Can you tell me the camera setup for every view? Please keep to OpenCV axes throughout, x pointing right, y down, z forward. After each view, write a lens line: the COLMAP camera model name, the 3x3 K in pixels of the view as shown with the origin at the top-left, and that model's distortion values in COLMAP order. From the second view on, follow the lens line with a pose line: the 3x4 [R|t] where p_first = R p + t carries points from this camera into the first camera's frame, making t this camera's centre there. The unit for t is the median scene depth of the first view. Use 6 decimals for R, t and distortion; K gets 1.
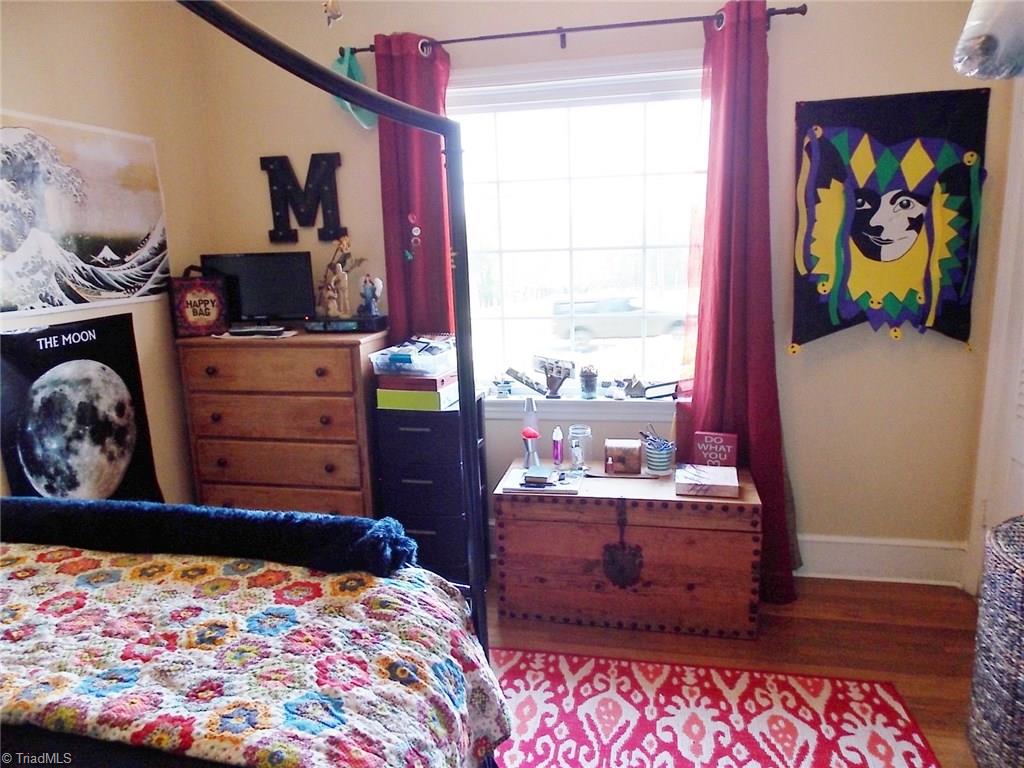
lens RADIAL K [[679.1, 0, 517.8], [0, 679.1, 378.8], [0, 0, 1]] dist [0.005661, -0.000985]
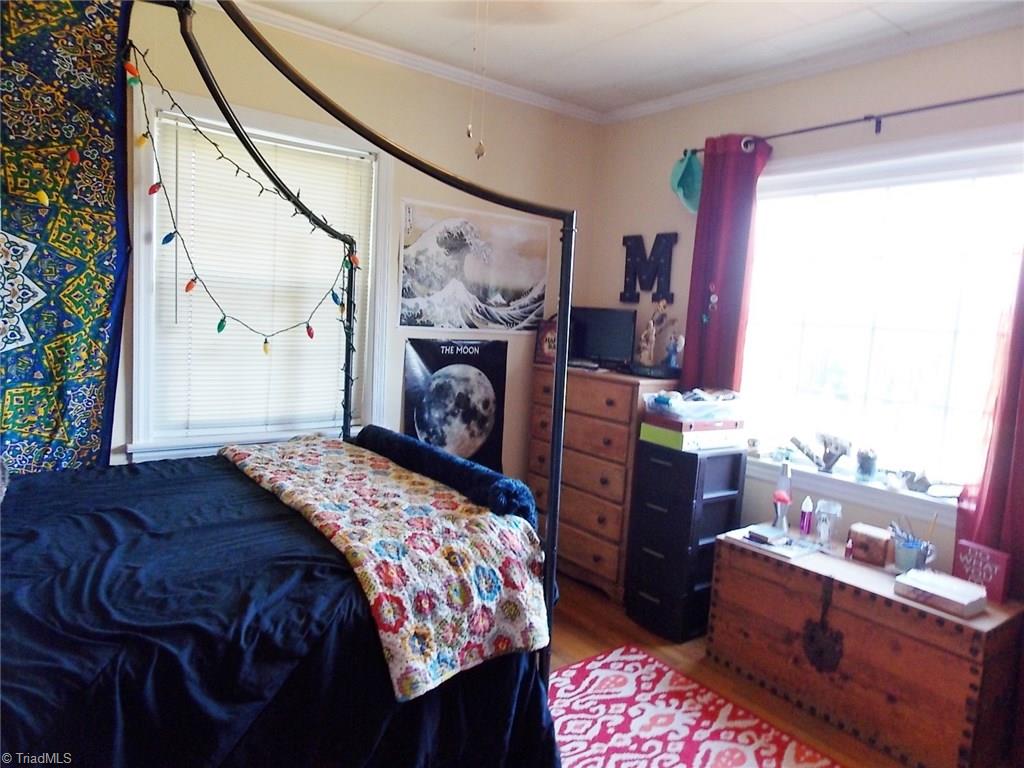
lens RADIAL K [[679.1, 0, 517.8], [0, 679.1, 378.8], [0, 0, 1]] dist [0.005661, -0.000985]
pose [[0.747137, 0.140336, -0.649686, 0.413112], [-0.211205, 0.976922, -0.031864, 0.024823], [0.630221, 0.161023, 0.759535, -0.068045]]
